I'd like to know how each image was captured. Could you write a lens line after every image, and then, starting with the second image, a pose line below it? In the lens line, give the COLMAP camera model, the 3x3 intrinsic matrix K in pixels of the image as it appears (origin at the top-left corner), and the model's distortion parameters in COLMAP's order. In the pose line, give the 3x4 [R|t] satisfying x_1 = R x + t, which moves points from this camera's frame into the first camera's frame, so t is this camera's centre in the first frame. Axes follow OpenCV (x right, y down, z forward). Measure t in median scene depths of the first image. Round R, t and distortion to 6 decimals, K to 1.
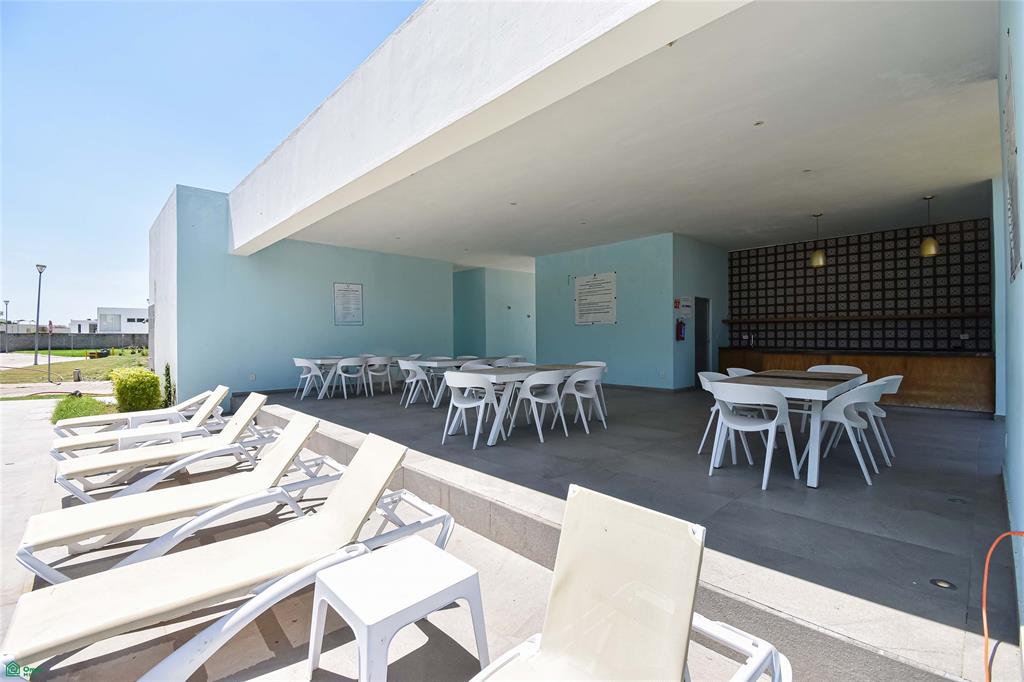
lens RADIAL K [[448.3, 0, 512.0], [0, 448.3, 341.0], [0, 0, 1]] dist [0.002750, -0.017834]
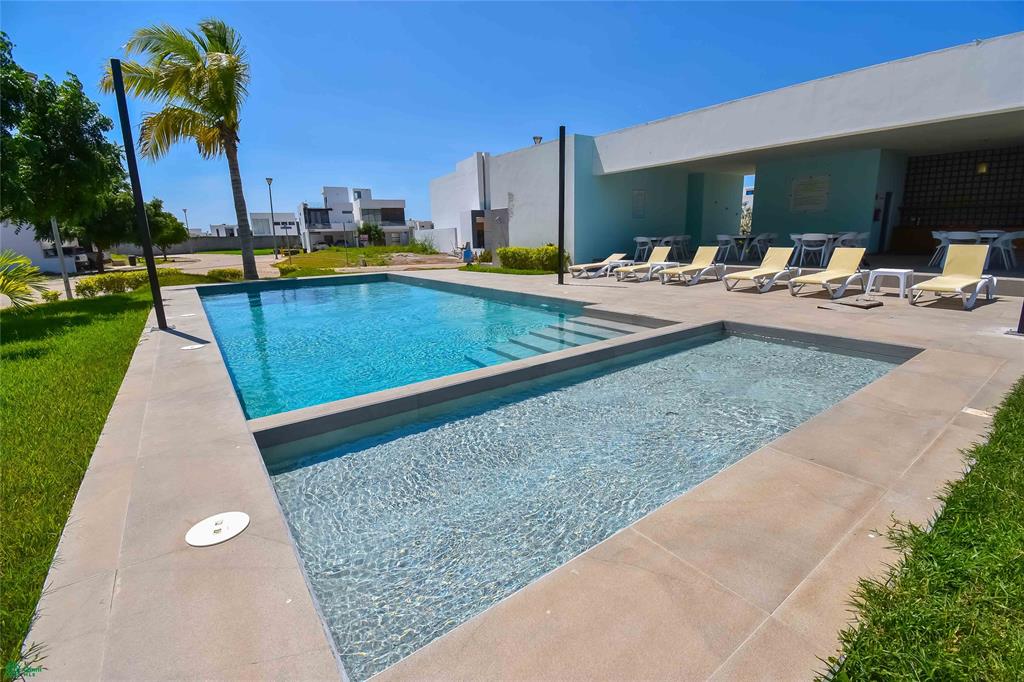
lens RADIAL K [[448.3, 0, 512.0], [0, 448.3, 341.0], [0, 0, 1]] dist [0.002750, -0.017834]
pose [[0.990551, 0.008288, -0.136896, -0.567078], [0.022811, 0.974313, 0.224040, 0.024379], [0.135236, -0.225046, 0.964917, -0.648633]]
